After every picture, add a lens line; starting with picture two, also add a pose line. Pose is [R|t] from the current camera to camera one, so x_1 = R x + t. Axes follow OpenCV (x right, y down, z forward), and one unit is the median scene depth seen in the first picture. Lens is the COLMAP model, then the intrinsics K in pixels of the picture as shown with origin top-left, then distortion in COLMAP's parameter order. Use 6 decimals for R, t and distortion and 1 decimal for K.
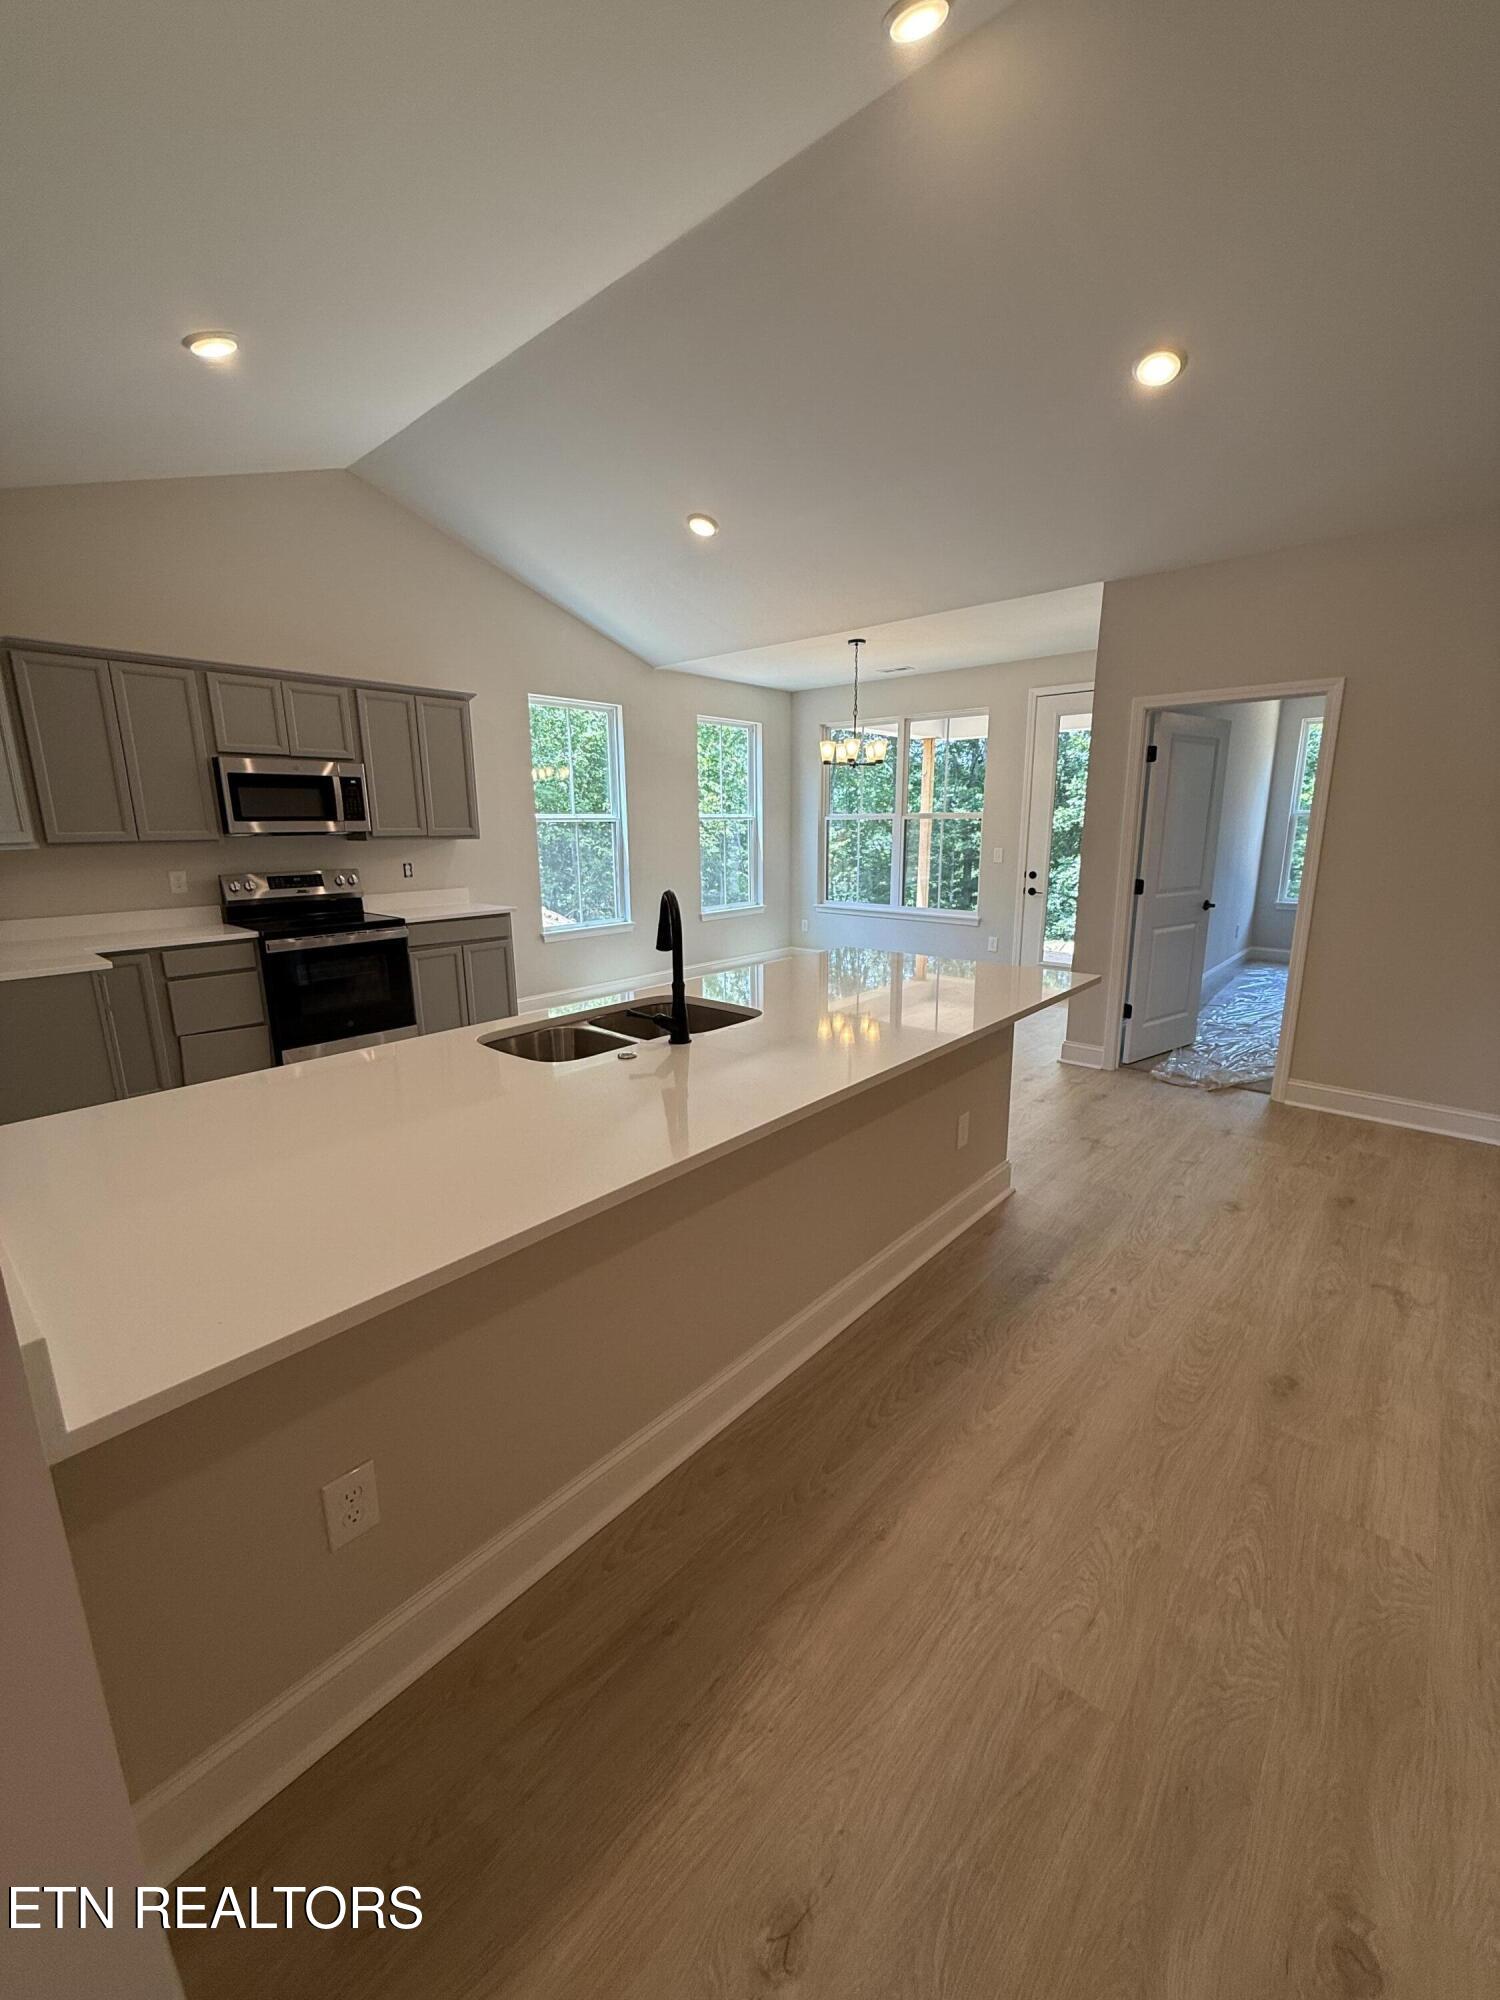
lens RADIAL K [[794.6, 0, 751.4], [0, 794.6, 995.5], [0, 0, 1]] dist [0.002274, -0.000029]
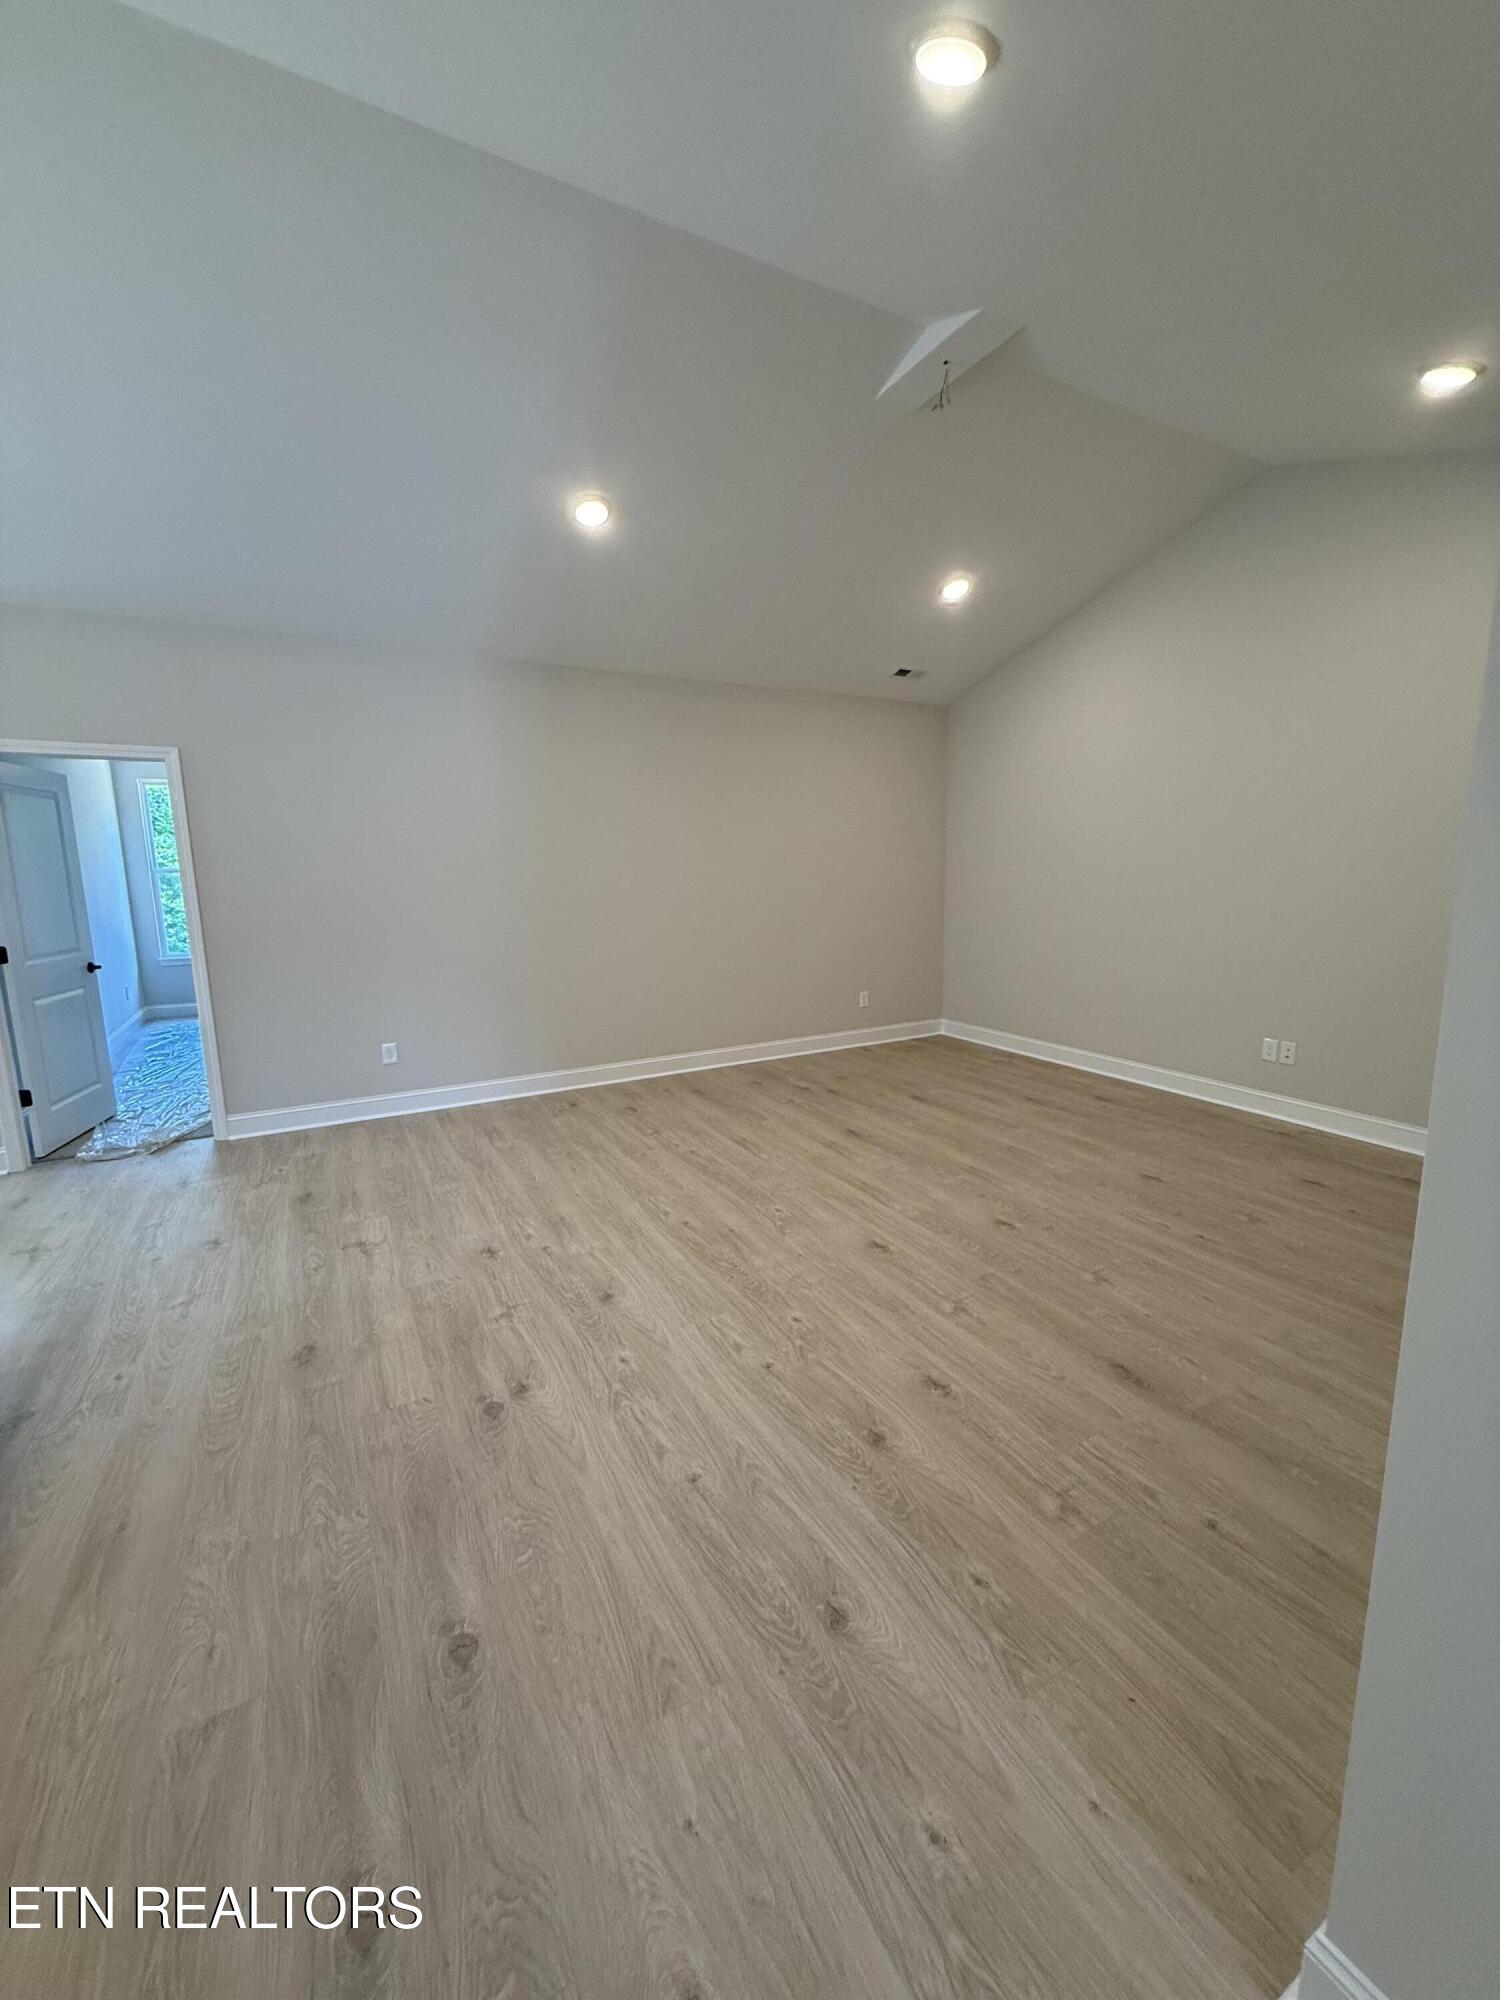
lens RADIAL K [[794.6, 0, 752.0], [0, 794.6, 999.5], [0, 0, 1]] dist [0.002274, -0.000029]
pose [[0.330197, -0.152263, 0.931550, -0.076813], [0.214497, 0.973188, 0.083038, 0.019051], [-0.919217, 0.172396, 0.354004, -0.064449]]
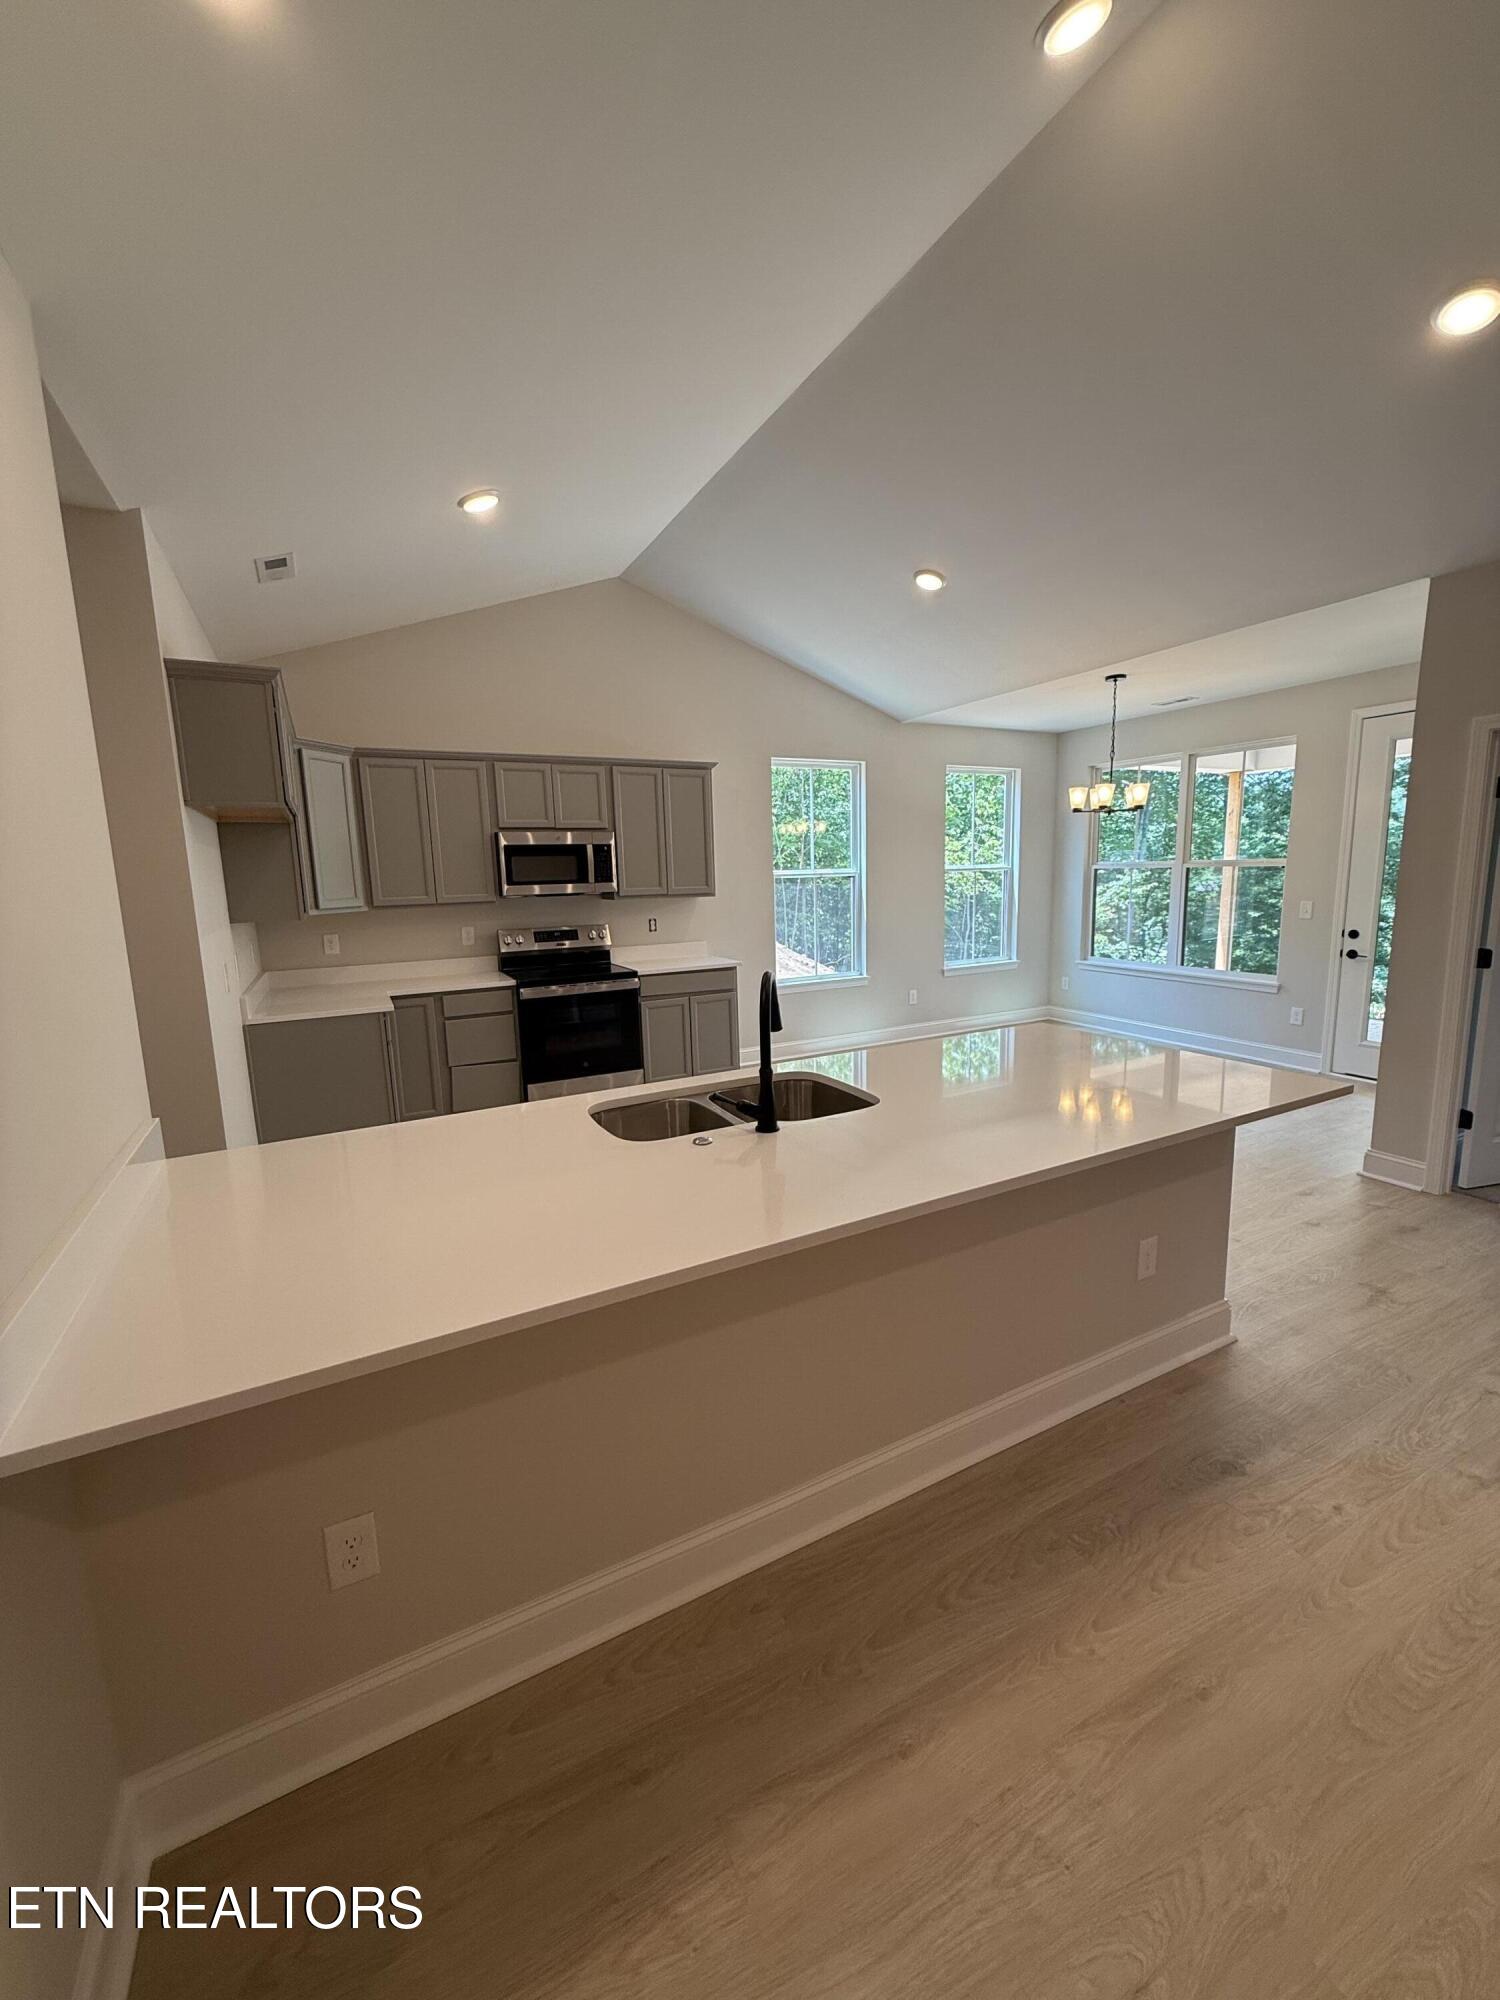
lens RADIAL K [[794.6, 0, 754.9], [0, 794.6, 996.5], [0, 0, 1]] dist [0.002274, -0.000029]
pose [[0.934408, 0.040805, -0.353858, 0.145620], [-0.058560, 0.997498, -0.039610, -0.040330], [0.351357, 0.057734, 0.934460, 0.056126]]
